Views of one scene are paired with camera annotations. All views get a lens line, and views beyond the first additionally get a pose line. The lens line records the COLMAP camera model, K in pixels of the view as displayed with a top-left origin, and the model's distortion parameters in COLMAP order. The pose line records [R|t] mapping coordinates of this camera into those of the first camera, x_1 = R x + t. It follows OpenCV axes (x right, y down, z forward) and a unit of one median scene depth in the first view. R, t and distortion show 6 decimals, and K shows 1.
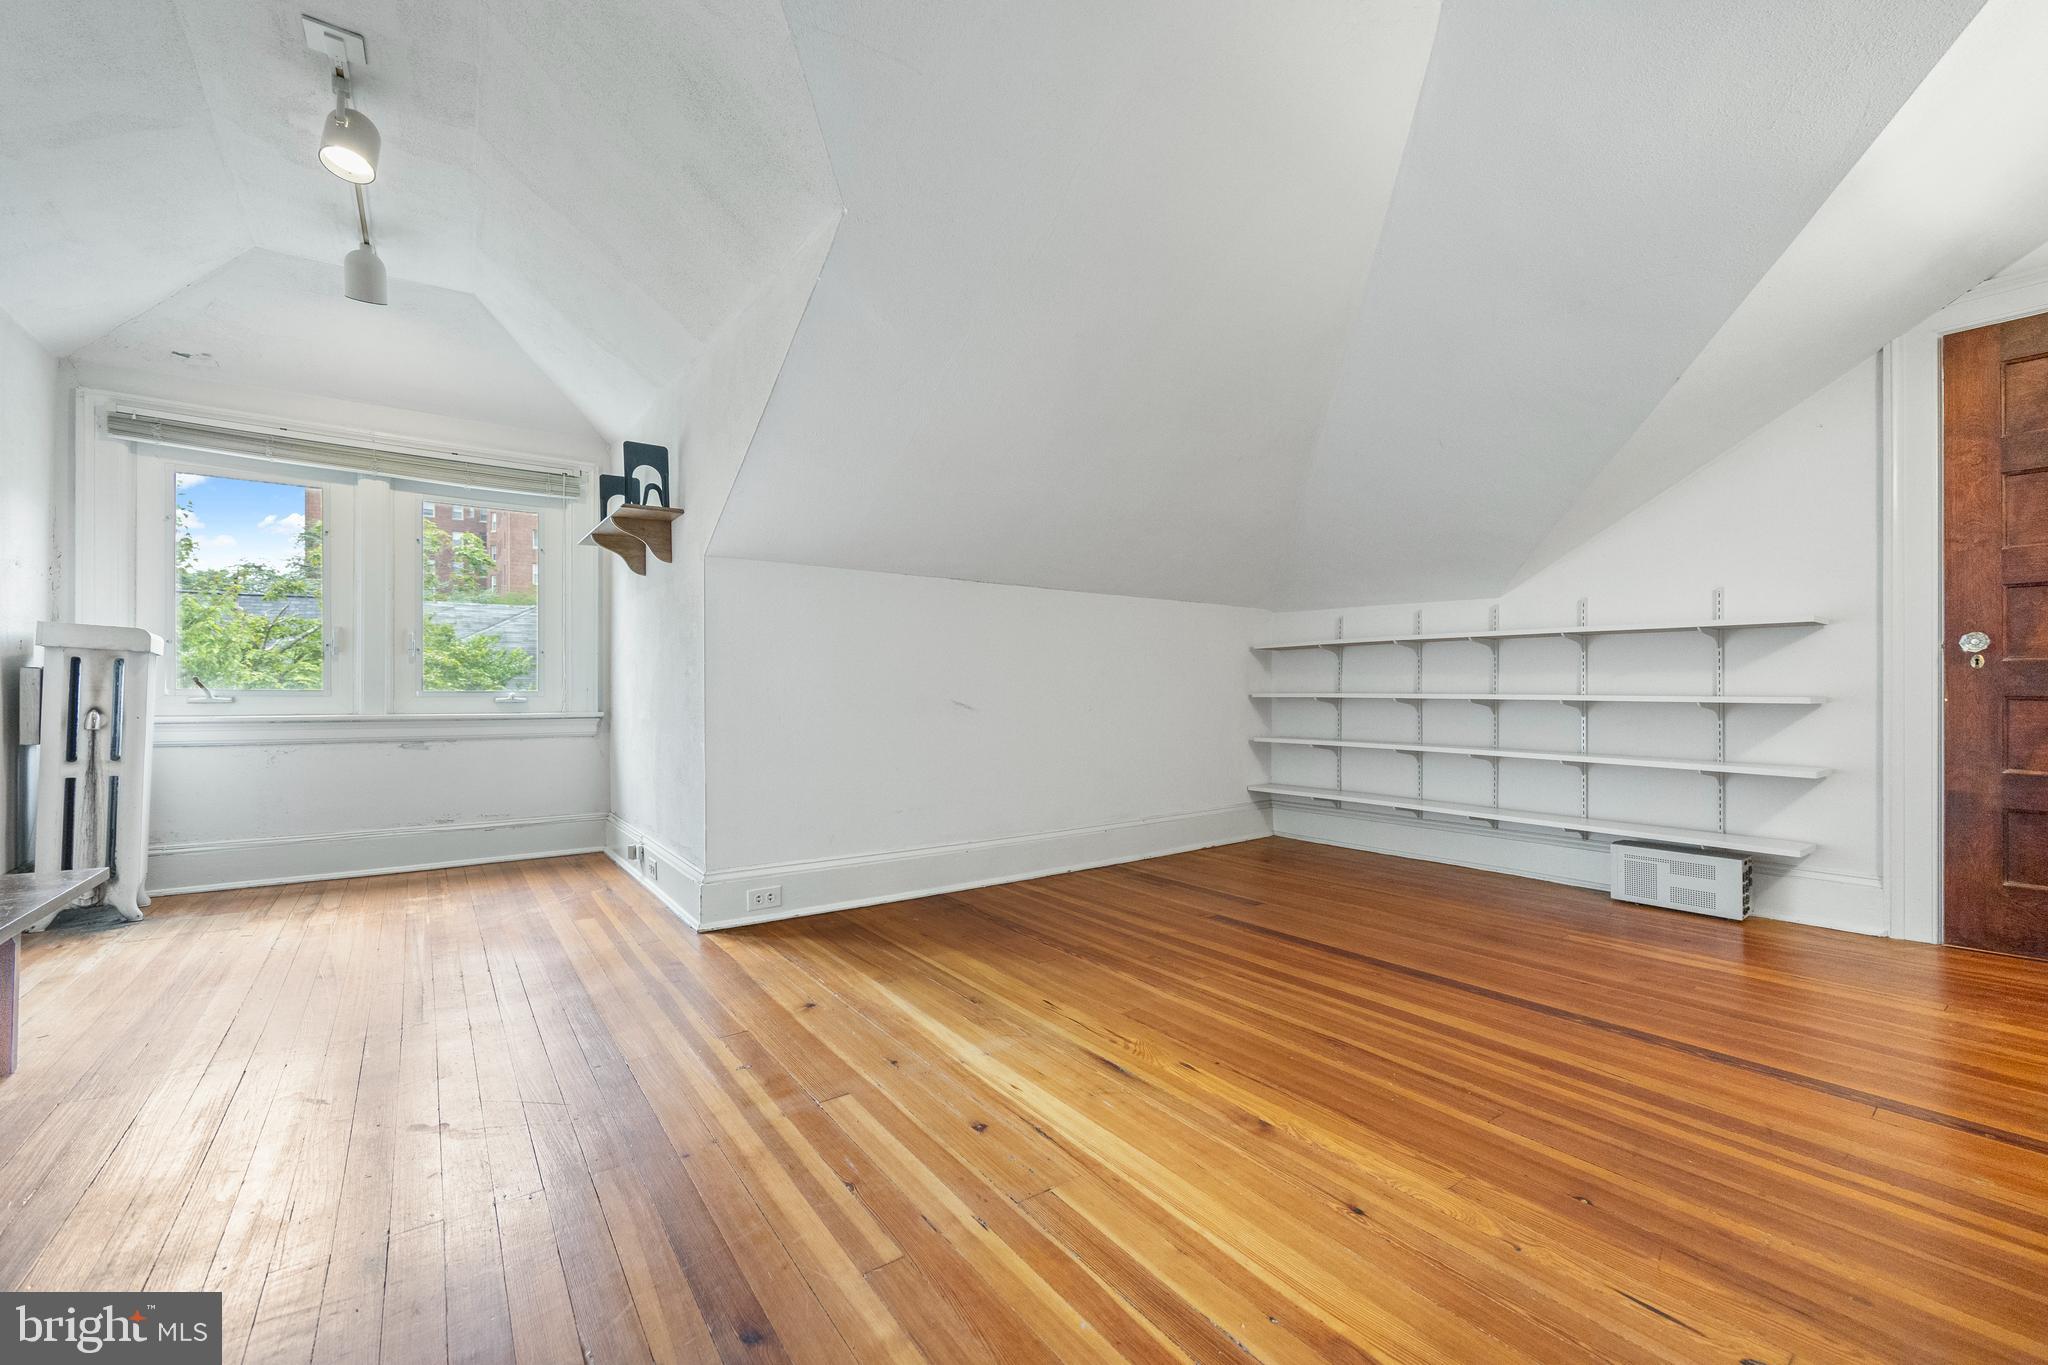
lens RADIAL K [[827.1, 0, 1017.3], [0, 827.1, 685.1], [0, 0, 1]] dist [-0.001272, -0.000307]
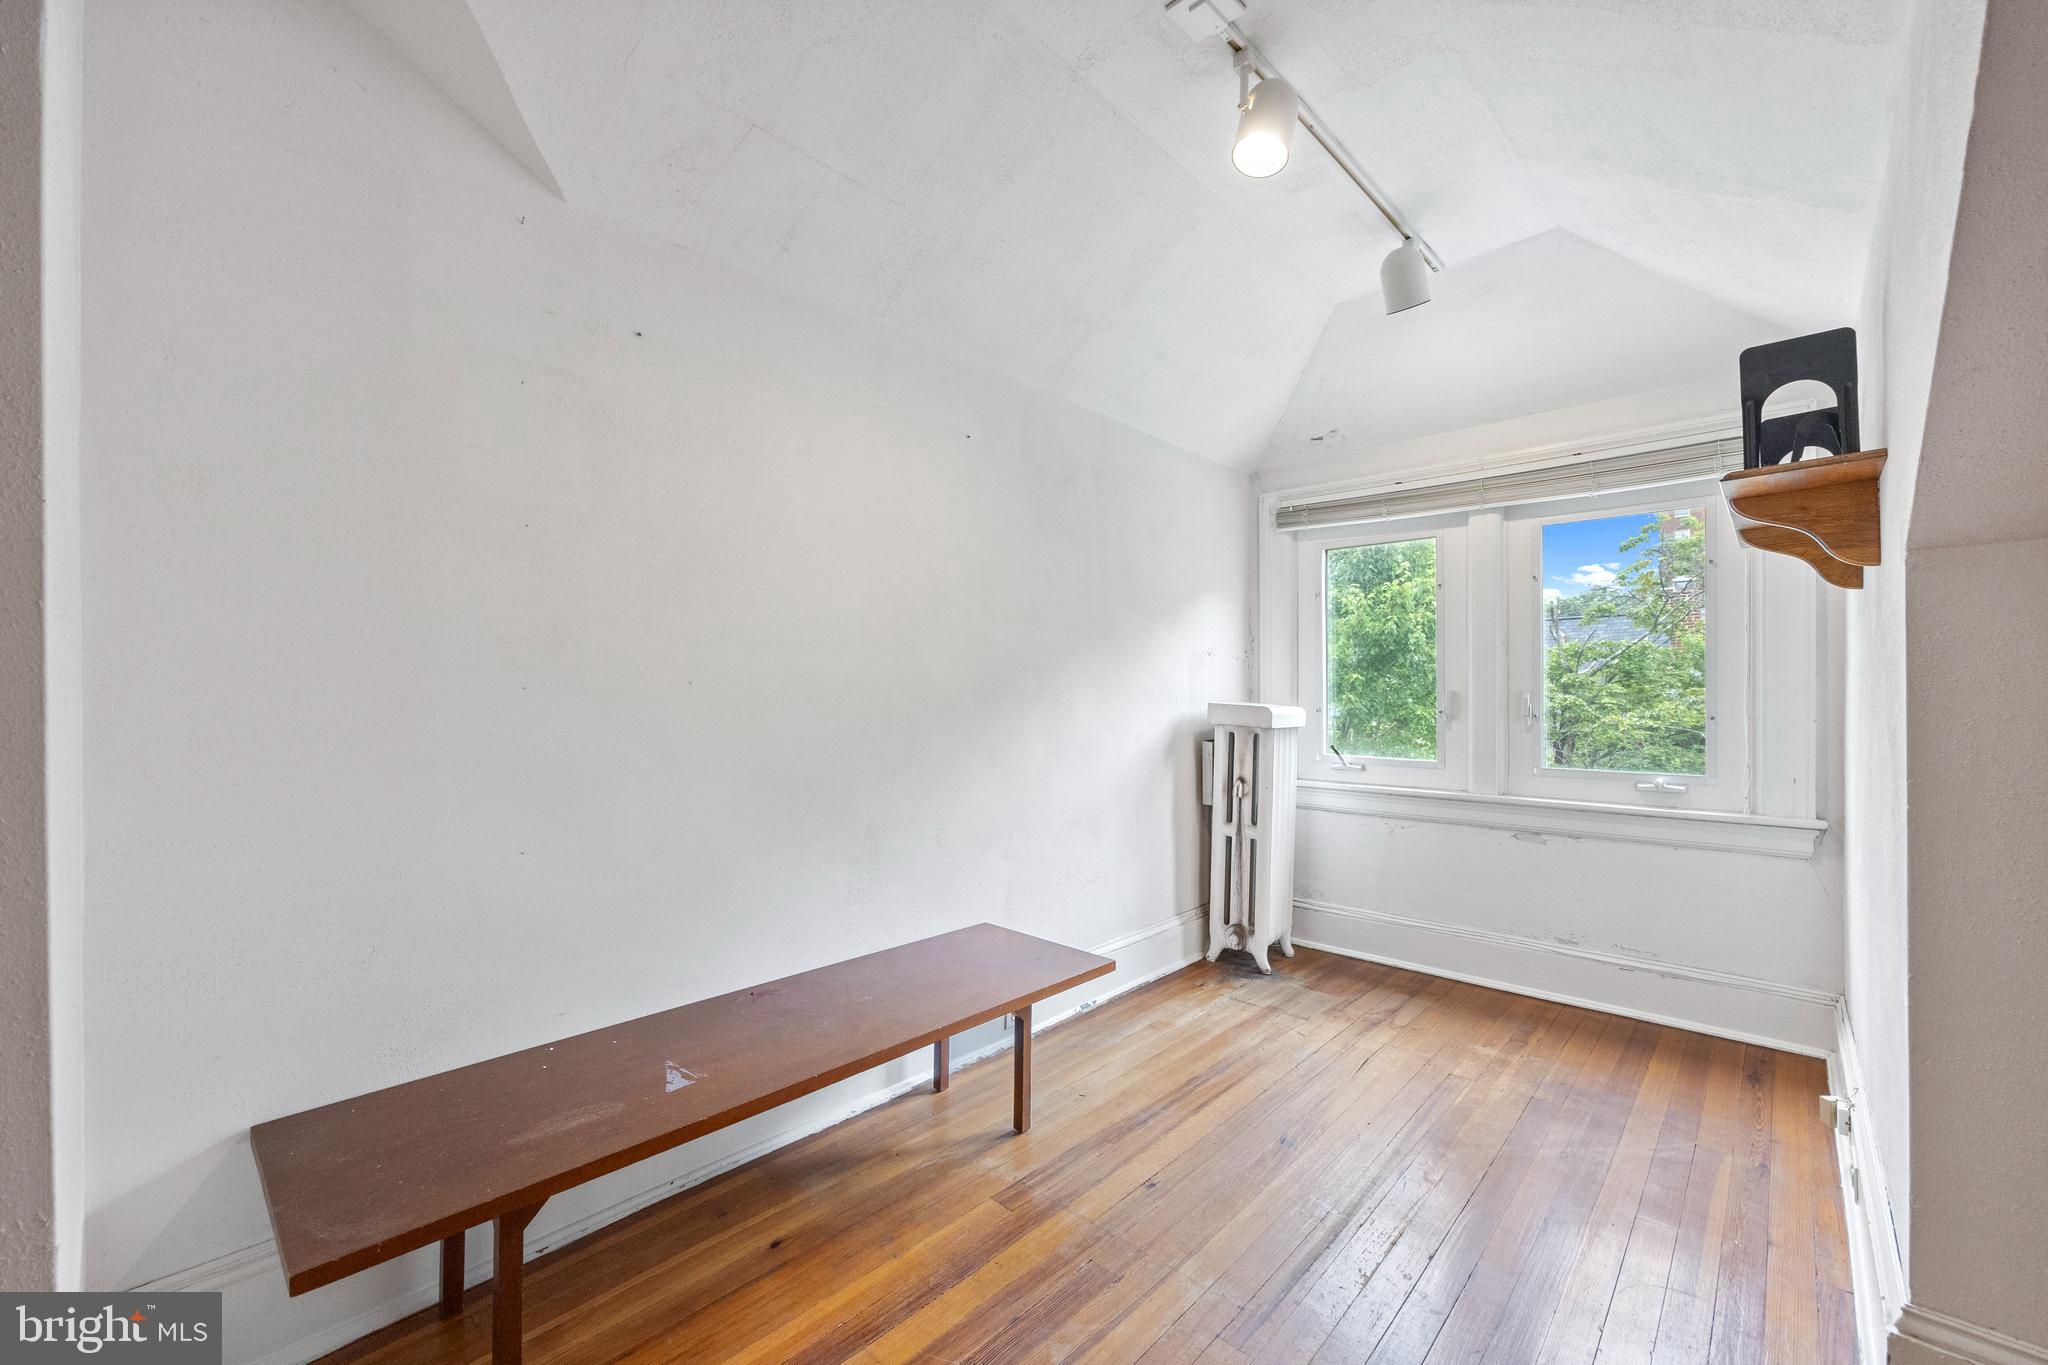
lens RADIAL K [[827.1, 0, 1031.2], [0, 827.1, 701.2], [0, 0, 1]] dist [-0.001272, -0.000307]
pose [[0.191506, 0.008342, -0.981456, -0.036553], [0.005666, 0.999938, 0.009605, -0.059219], [0.981475, -0.007400, 0.191446, 0.328898]]
